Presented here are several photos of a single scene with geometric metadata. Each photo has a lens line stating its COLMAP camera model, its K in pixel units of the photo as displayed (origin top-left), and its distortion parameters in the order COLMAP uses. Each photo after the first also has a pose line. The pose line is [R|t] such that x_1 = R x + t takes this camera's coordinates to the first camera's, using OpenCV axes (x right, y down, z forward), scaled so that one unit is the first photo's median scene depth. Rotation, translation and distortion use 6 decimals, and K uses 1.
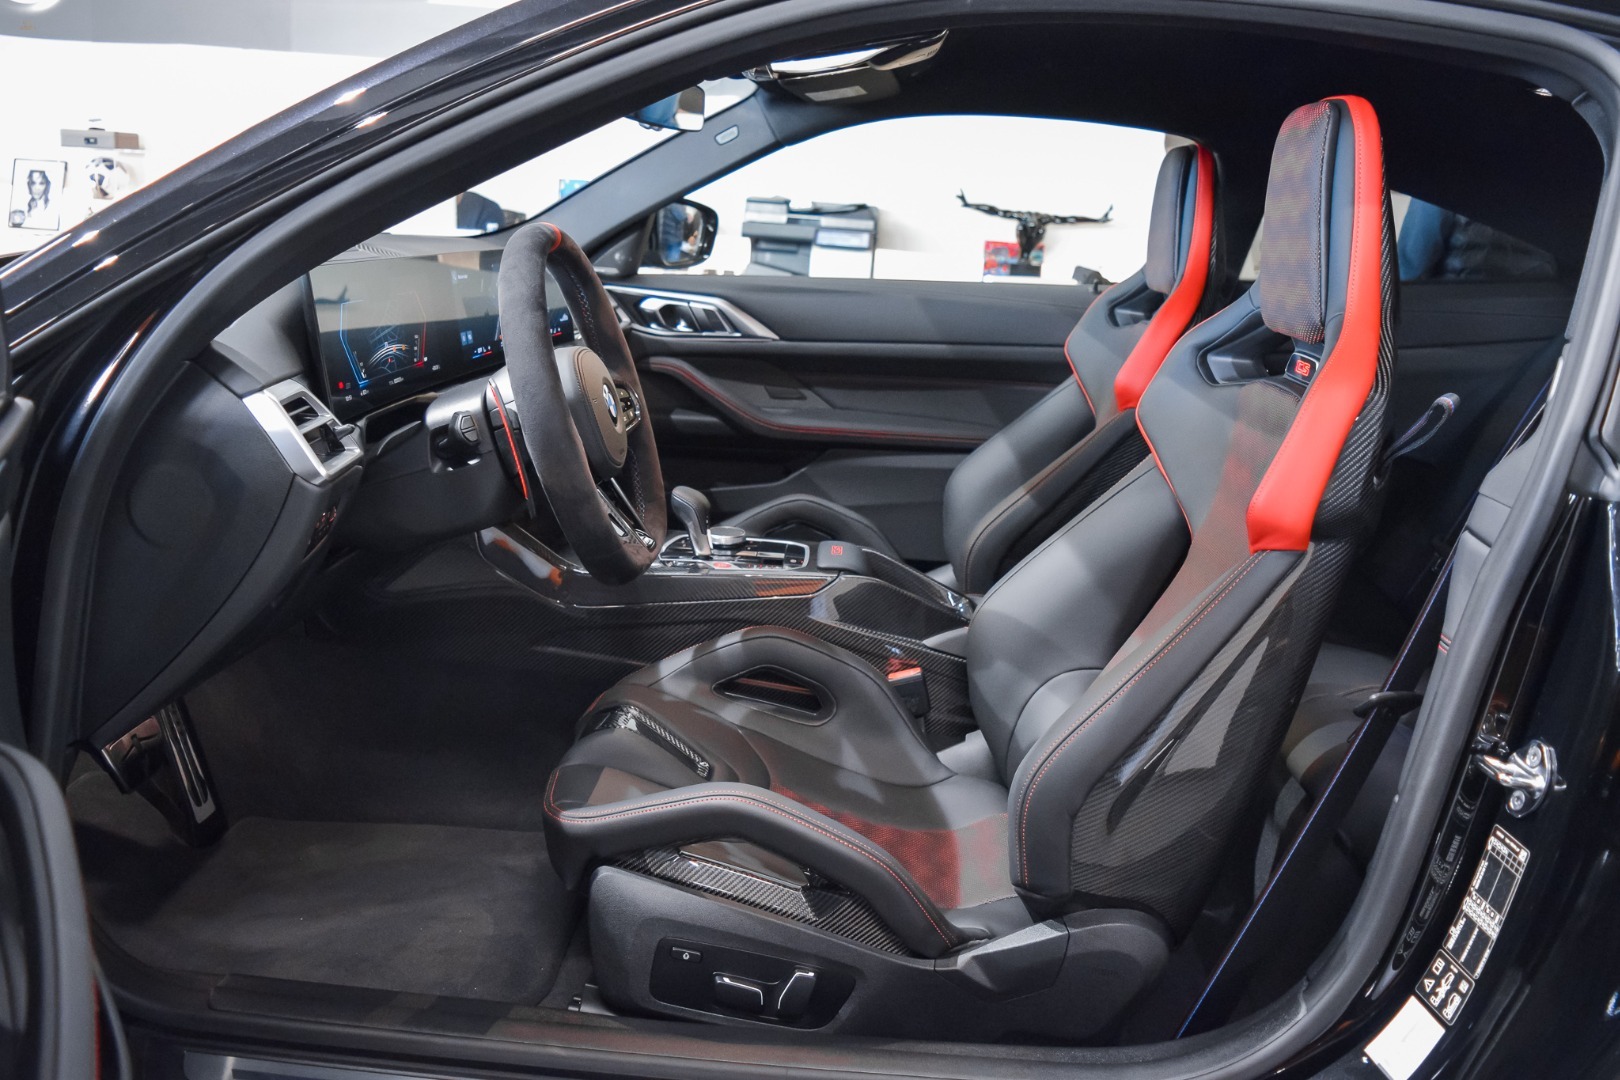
lens RADIAL K [[1258.5, 0, 805.9], [0, 1258.5, 540.1], [0, 0, 1]] dist [-0.083257, -0.001357]
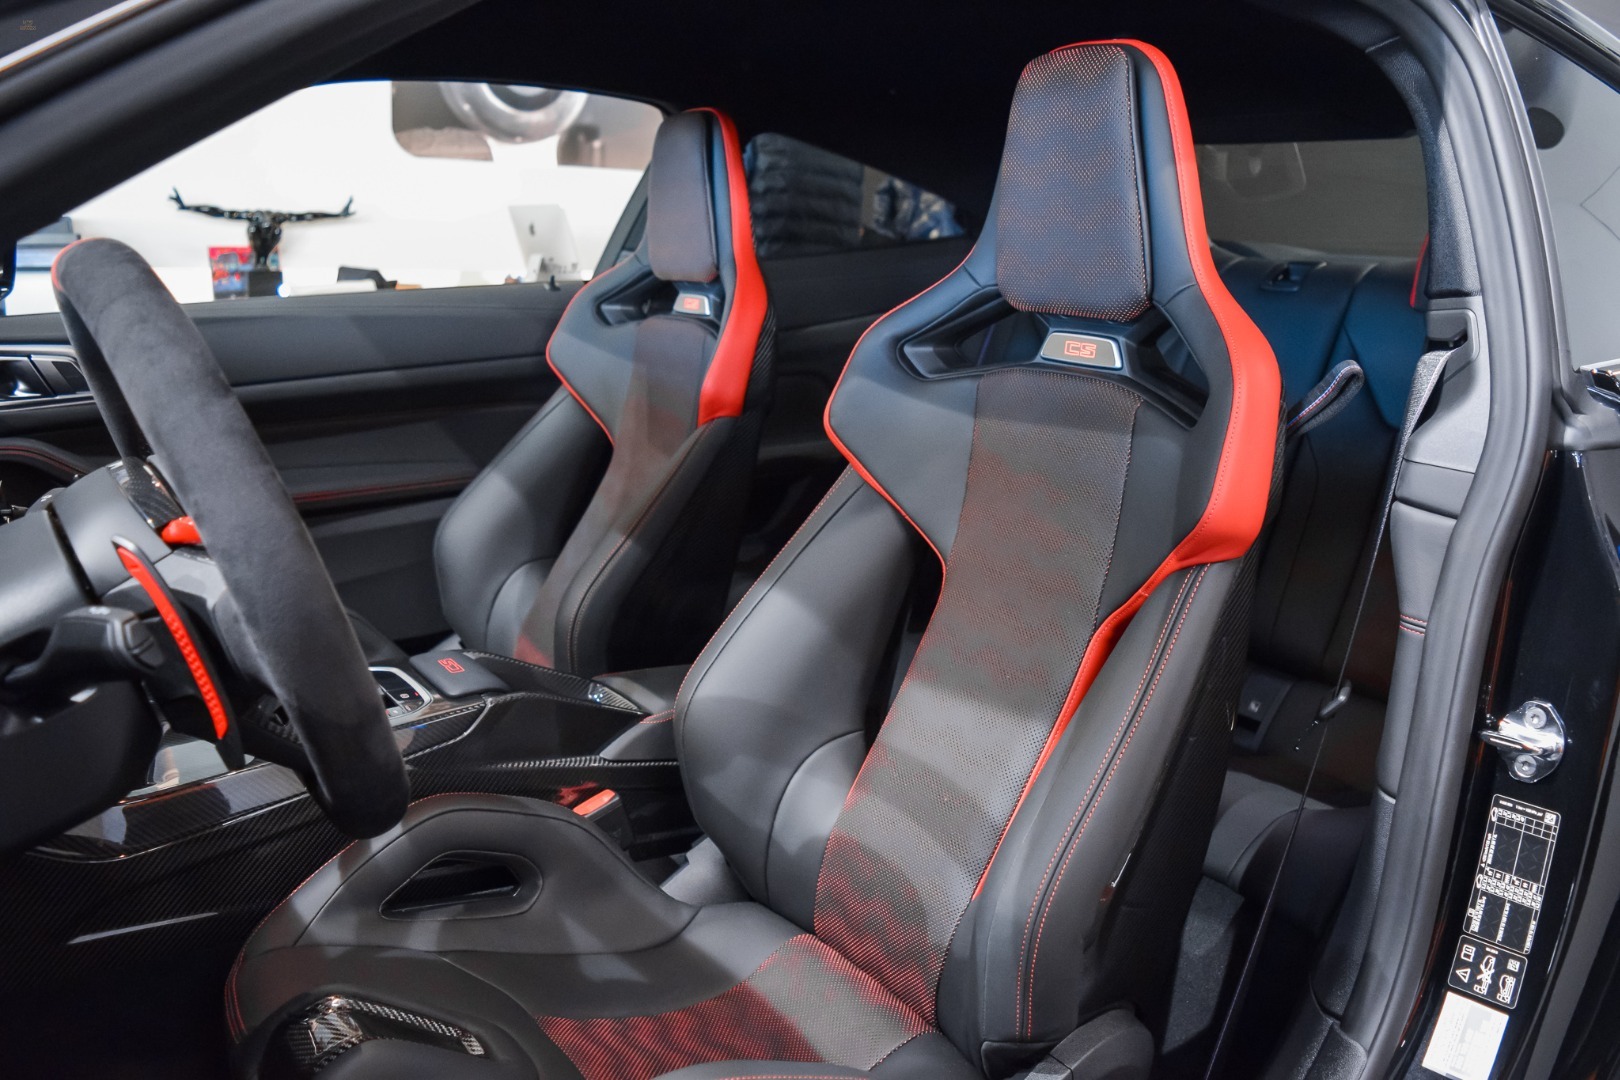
lens RADIAL K [[1258.5, 0, 810.3], [0, 1258.5, 538.1], [0, 0, 1]] dist [-0.083257, -0.001357]
pose [[0.793409, -0.189935, 0.578297, -0.238404], [0.186555, 0.980225, 0.065995, -0.081168], [-0.579396, 0.055523, 0.813153, 0.311534]]
